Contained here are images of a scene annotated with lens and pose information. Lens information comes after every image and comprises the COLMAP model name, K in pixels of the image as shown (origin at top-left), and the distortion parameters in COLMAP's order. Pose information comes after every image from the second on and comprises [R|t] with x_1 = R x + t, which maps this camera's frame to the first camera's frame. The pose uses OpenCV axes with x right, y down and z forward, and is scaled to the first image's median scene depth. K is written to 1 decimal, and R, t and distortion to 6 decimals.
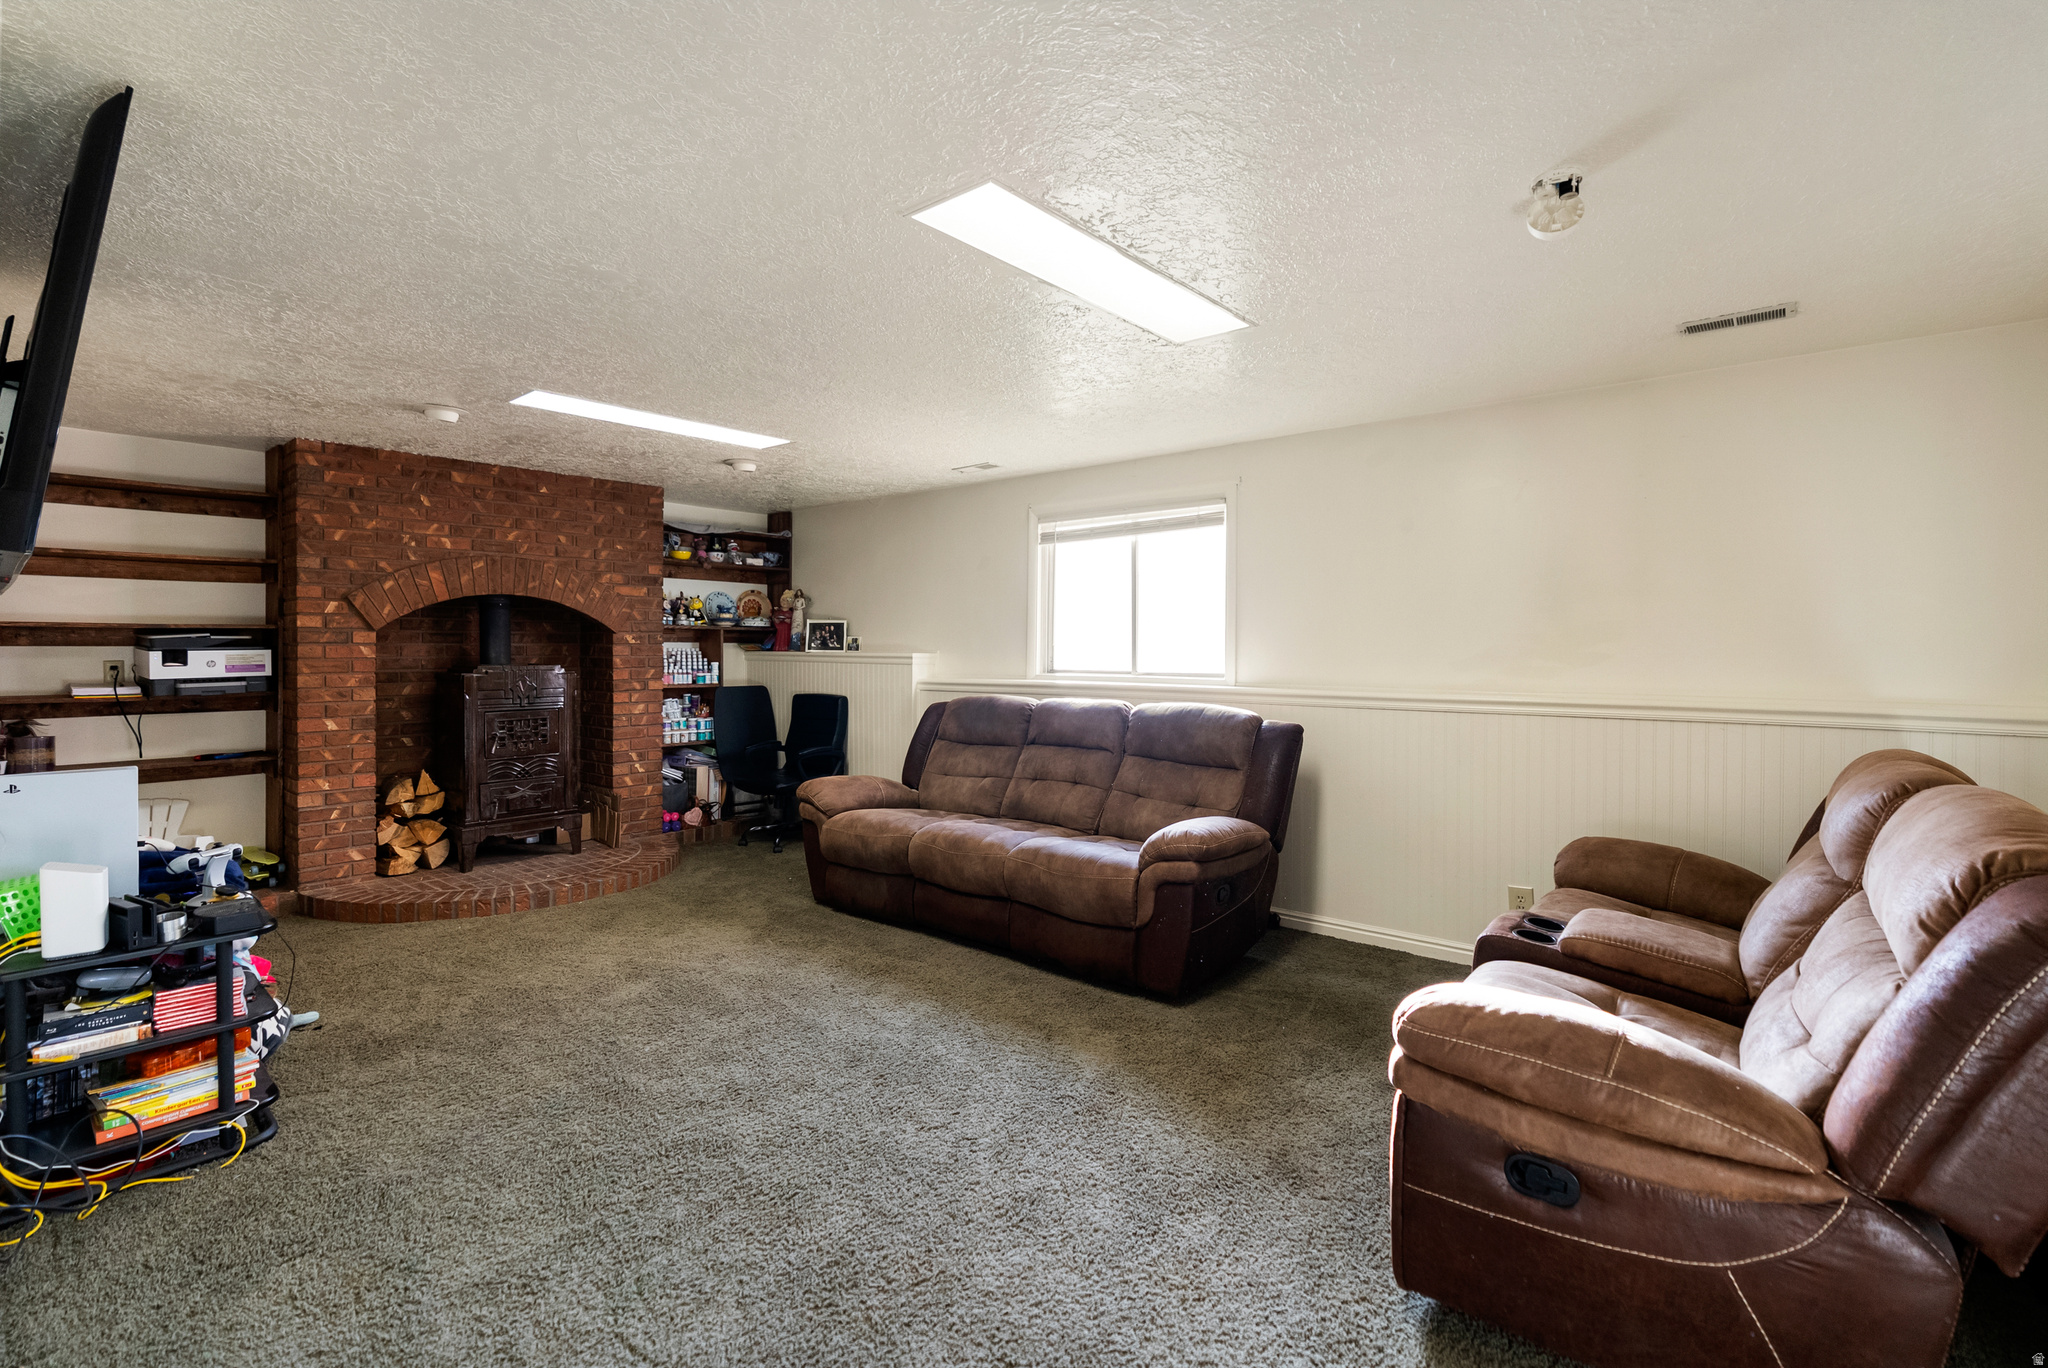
lens RADIAL K [[945.3, 0, 1023.0], [0, 945.3, 666.3], [0, 0, 1]] dist [0.002281, 0.001713]
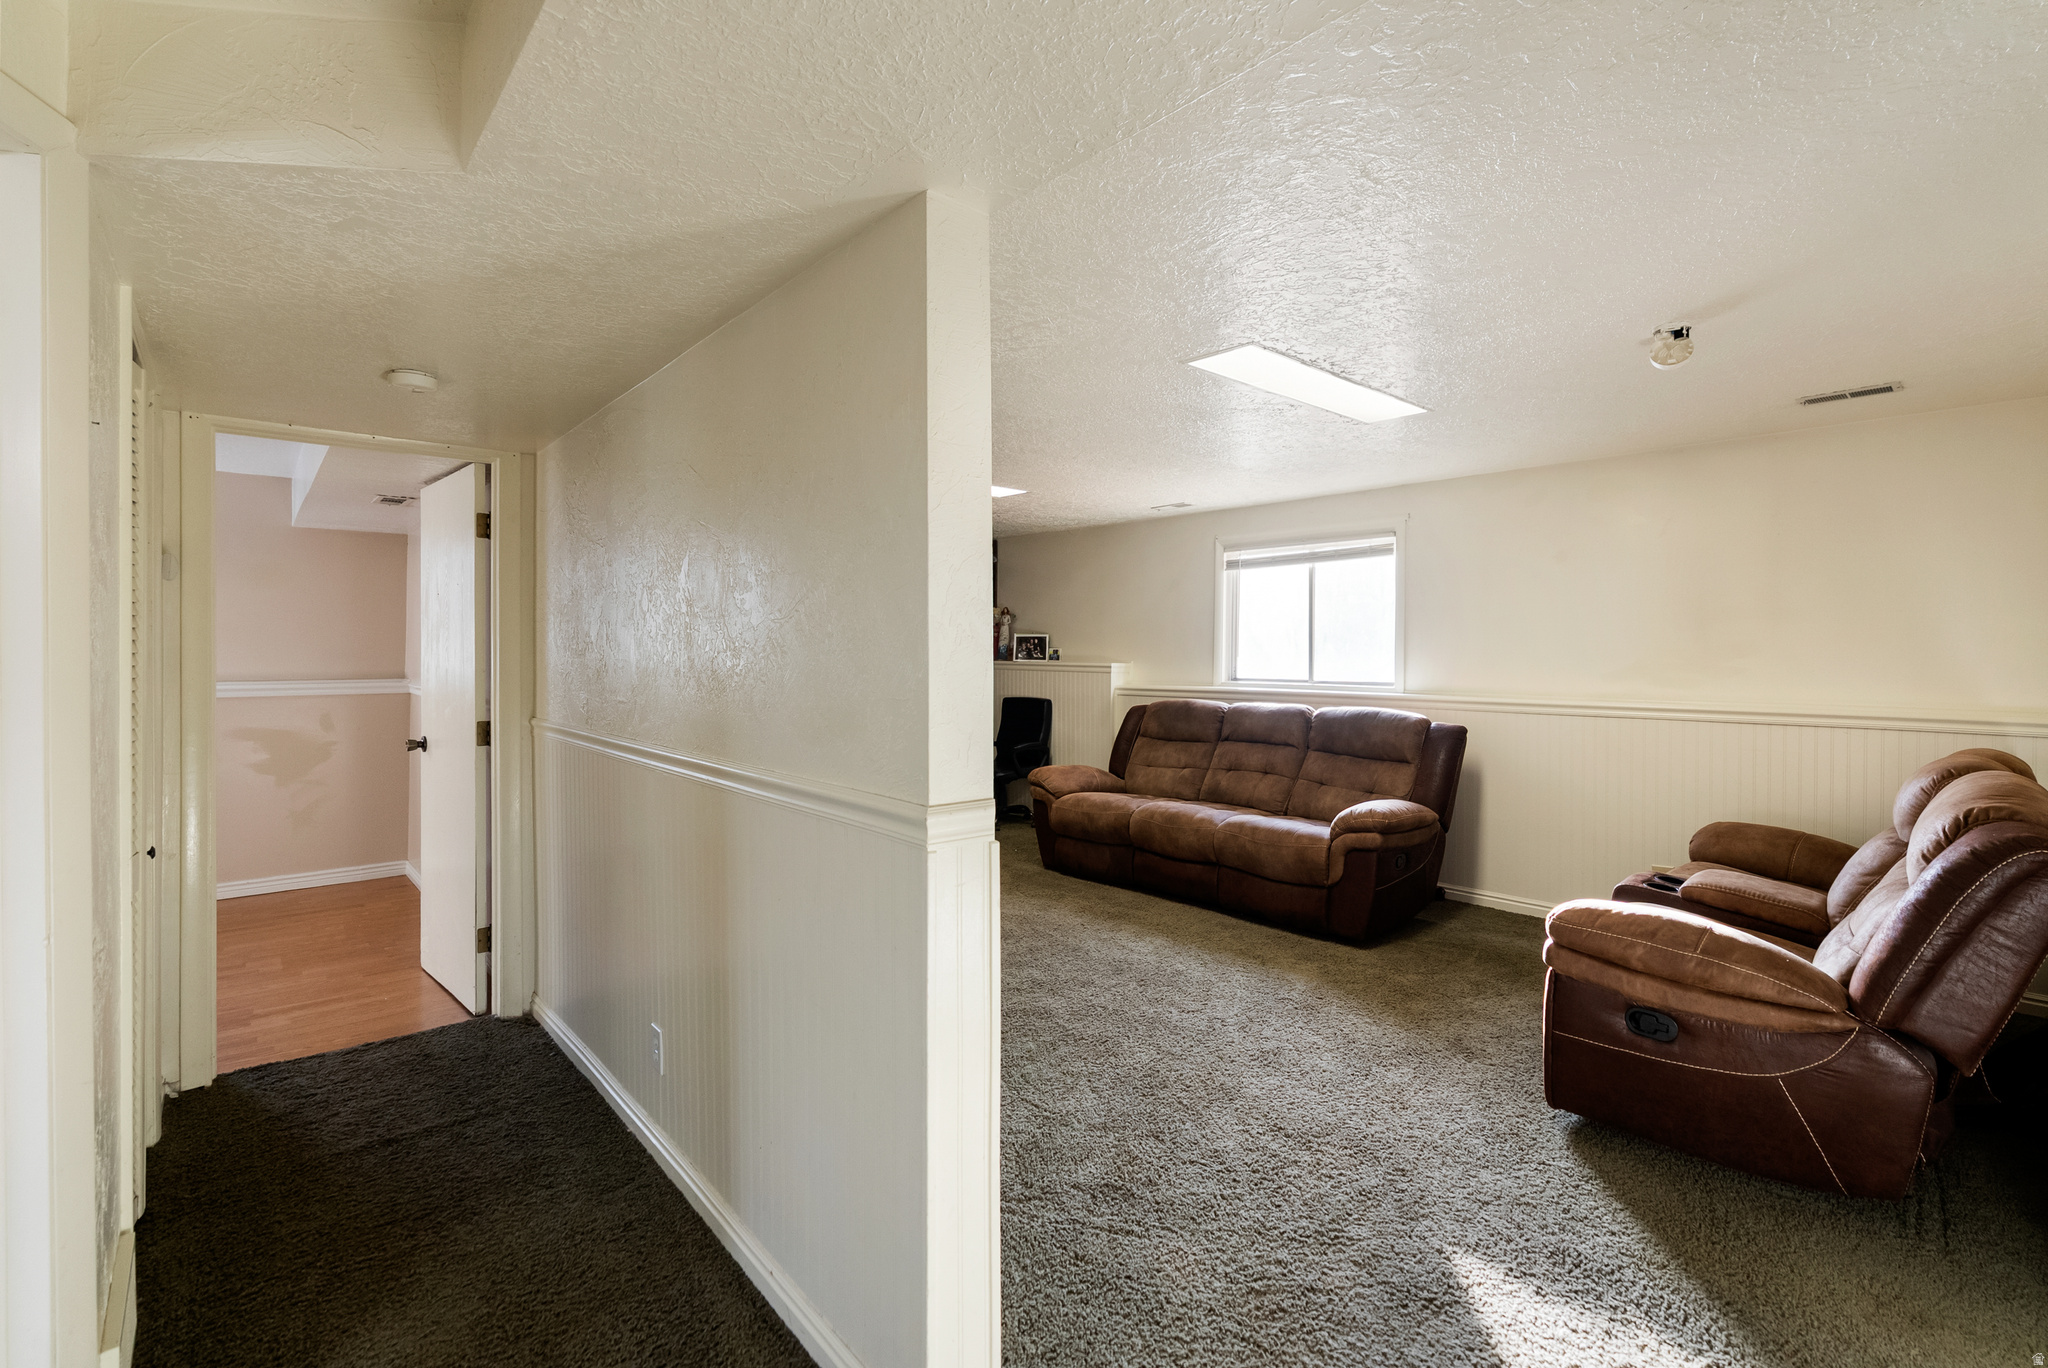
lens RADIAL K [[945.3, 0, 1026.7], [0, 945.3, 663.7], [0, 0, 1]] dist [0.002281, 0.001713]
pose [[0.991191, 0.004623, -0.132359, -0.081742], [-0.005851, 0.999943, -0.008889, -0.002833], [0.132310, 0.009585, 0.991162, -0.216795]]
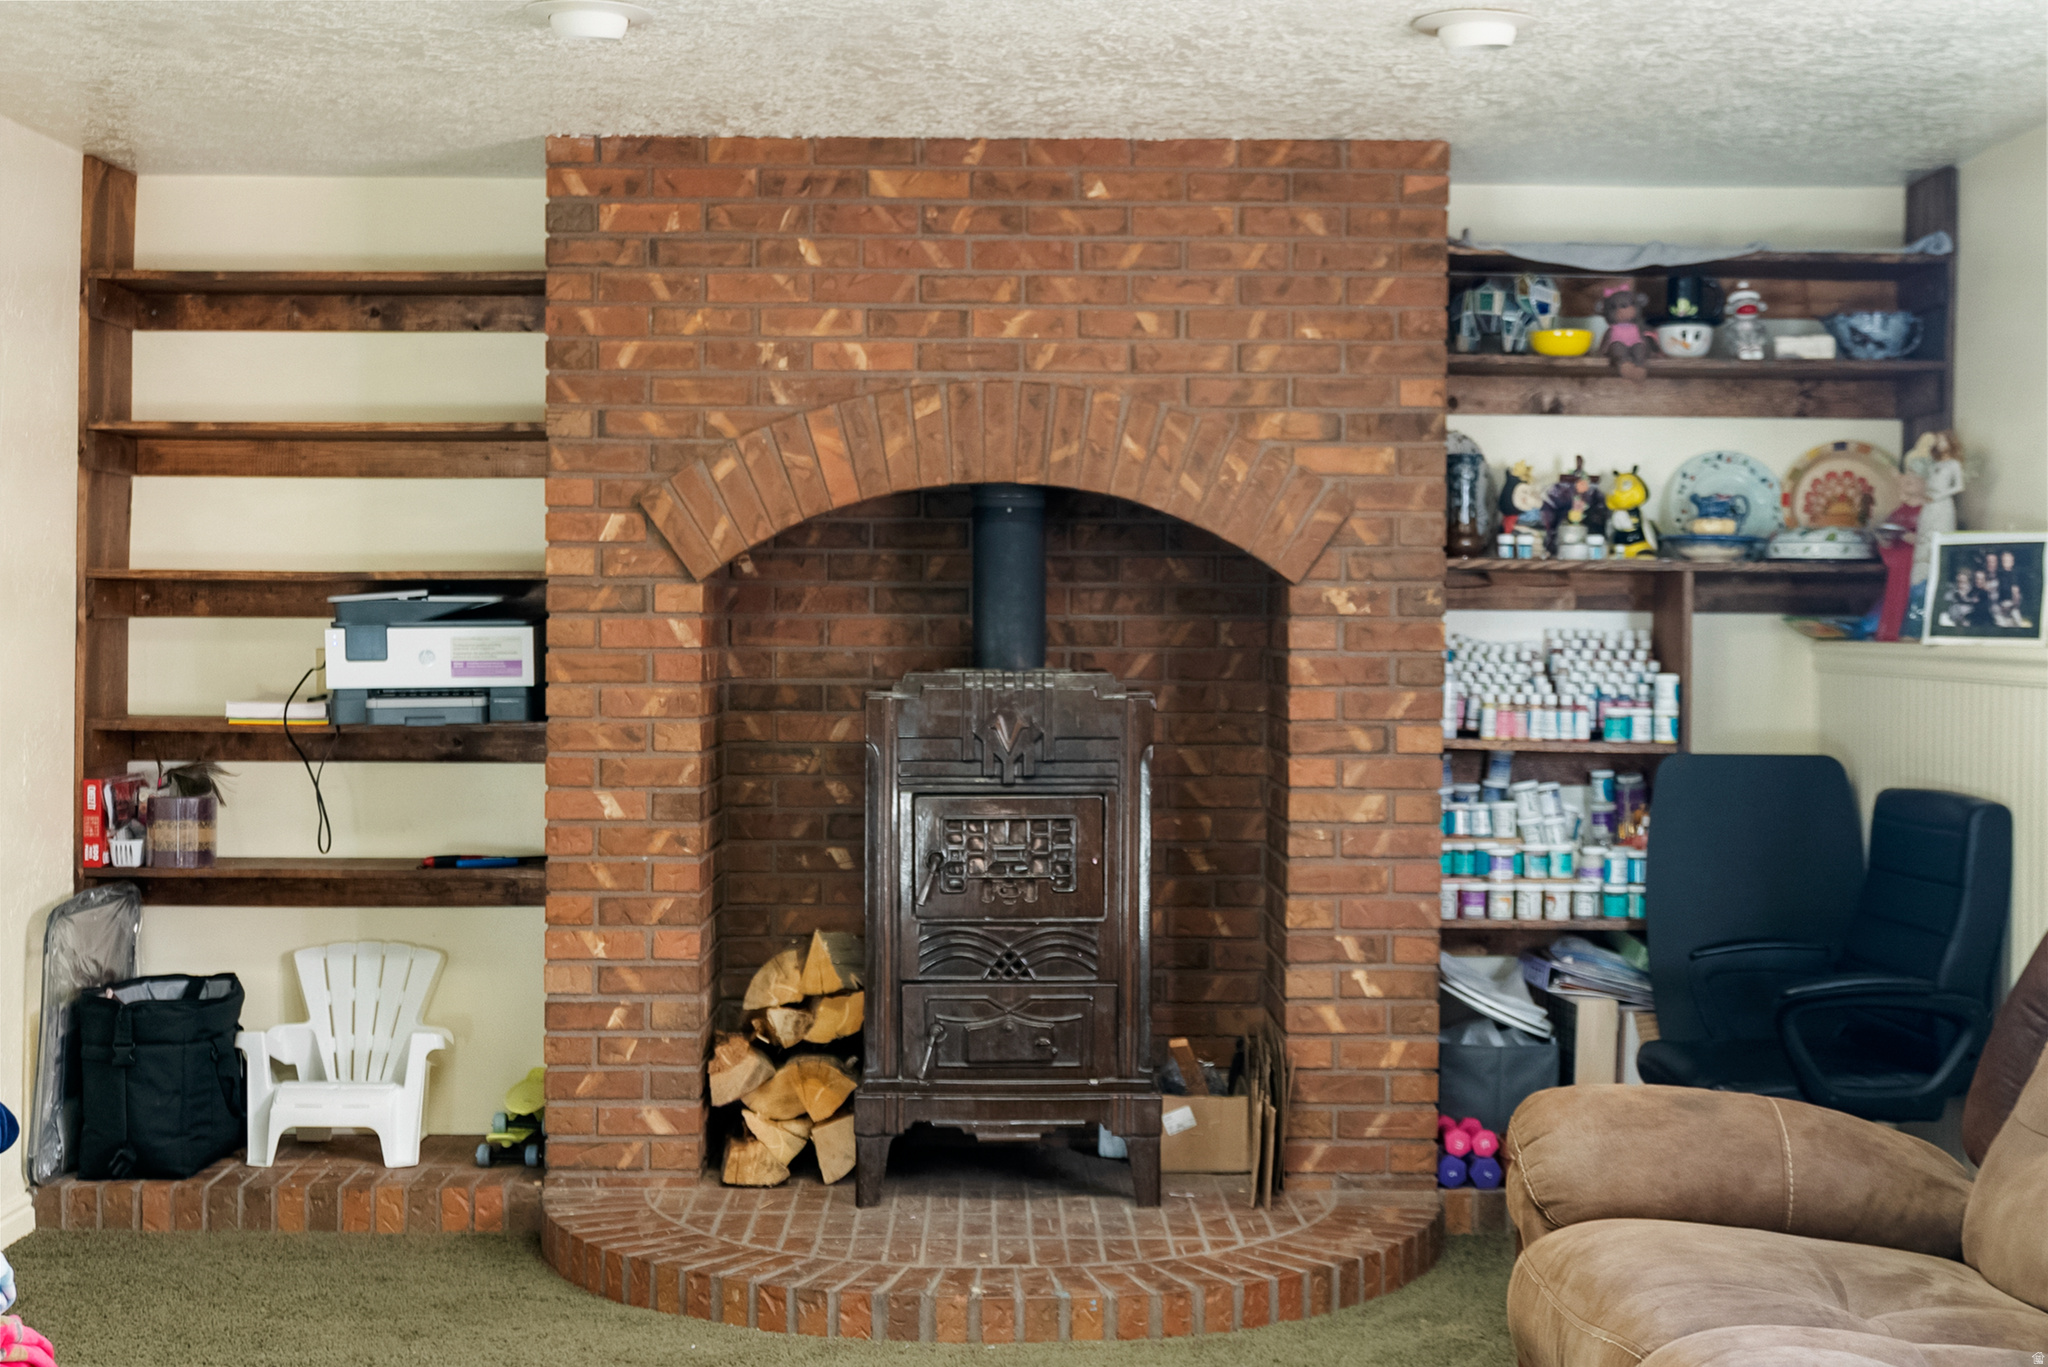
lens RADIAL K [[2643.0, 0, 1023.8], [0, 2643.0, 693.4], [0, 0, 1]] dist [0.029511, 0.000000]
pose [[0.657414, 0.022498, -0.753194, 0.278837], [-0.020338, 0.999720, 0.012109, -0.006131], [0.753255, 0.007358, 0.657687, 0.358674]]
